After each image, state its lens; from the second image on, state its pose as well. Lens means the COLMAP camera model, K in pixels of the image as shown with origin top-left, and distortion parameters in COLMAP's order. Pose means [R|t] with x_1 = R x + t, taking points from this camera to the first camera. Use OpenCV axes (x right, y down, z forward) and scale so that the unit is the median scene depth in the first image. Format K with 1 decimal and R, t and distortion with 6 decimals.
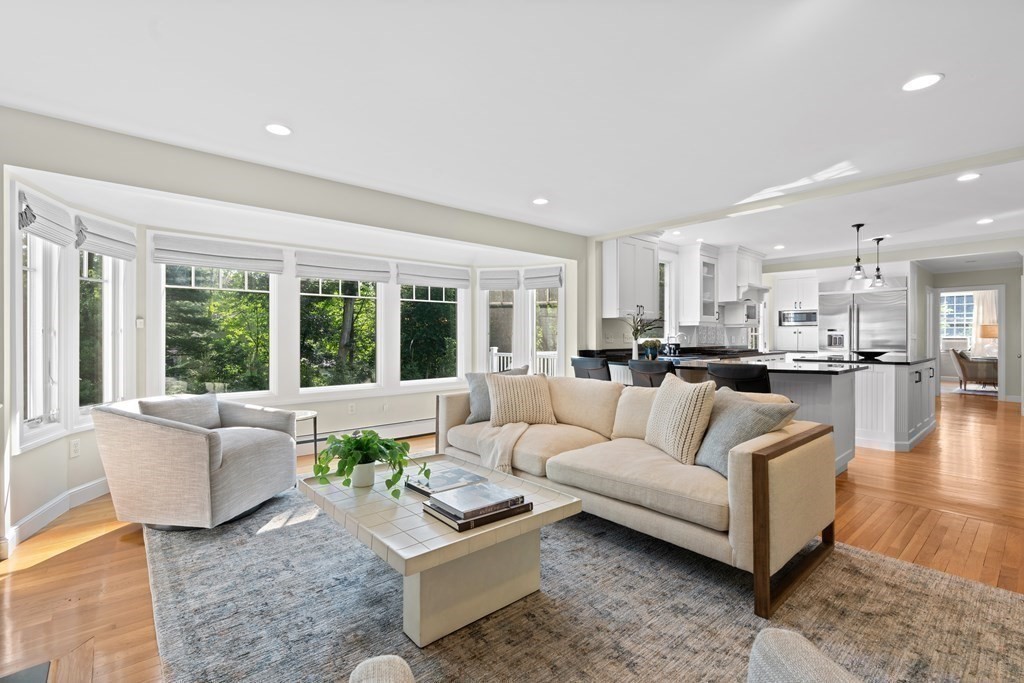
lens RADIAL K [[465.6, 0, 511.1], [0, 465.6, 335.8], [0, 0, 1]] dist [-0.004060, -0.000354]
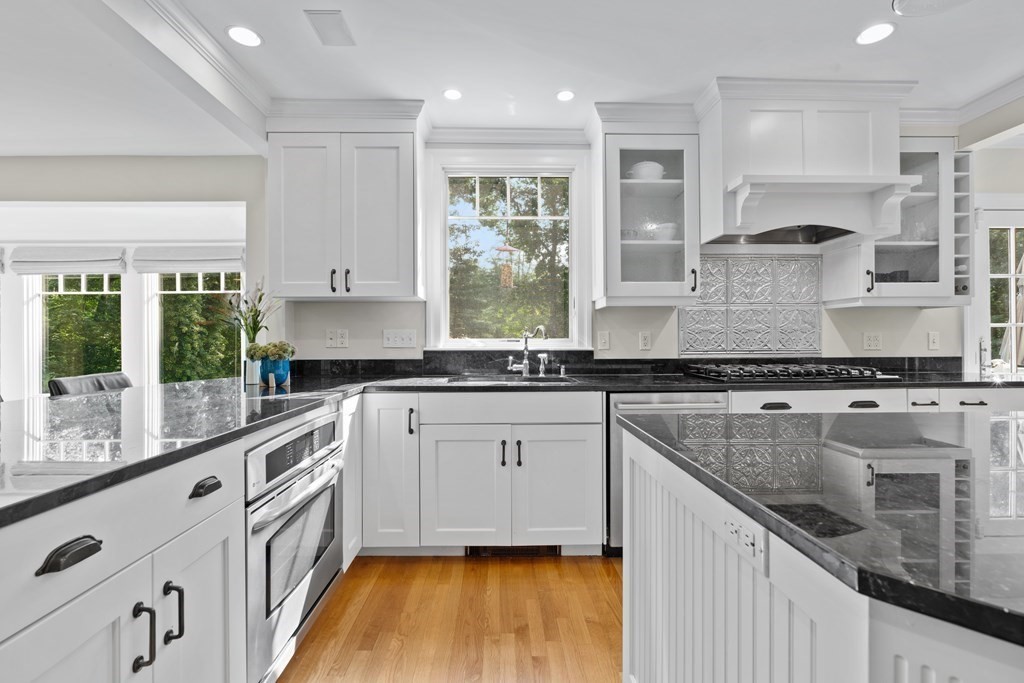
lens RADIAL K [[465.6, 0, 513.1], [0, 465.6, 341.9], [0, 0, 1]] dist [-0.004060, -0.000354]
pose [[0.772416, 0.005005, -0.635098, 0.684926], [0.013185, 0.999627, 0.023914, -0.003274], [0.634980, -0.026845, 0.772062, 0.703168]]
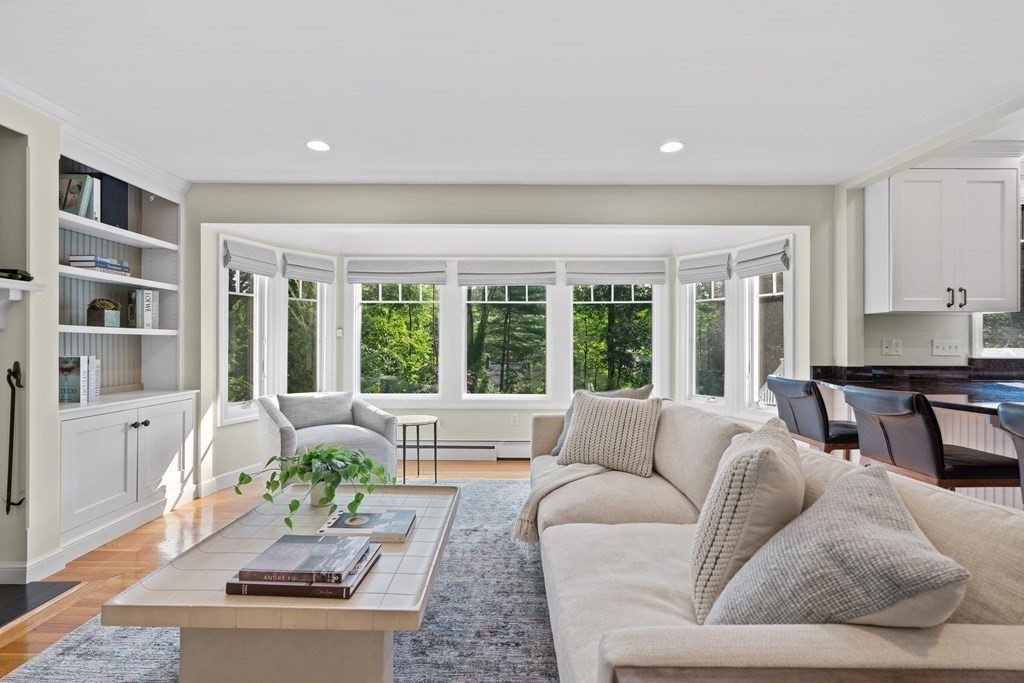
lens RADIAL K [[465.6, 0, 505.9], [0, 465.6, 349.2], [0, 0, 1]] dist [-0.004060, -0.000354]
pose [[0.748873, 0.010302, -0.662634, 0.312890], [-0.000988, 0.999895, 0.014428, -0.001355], [0.662713, -0.010150, 0.748805, 0.300949]]
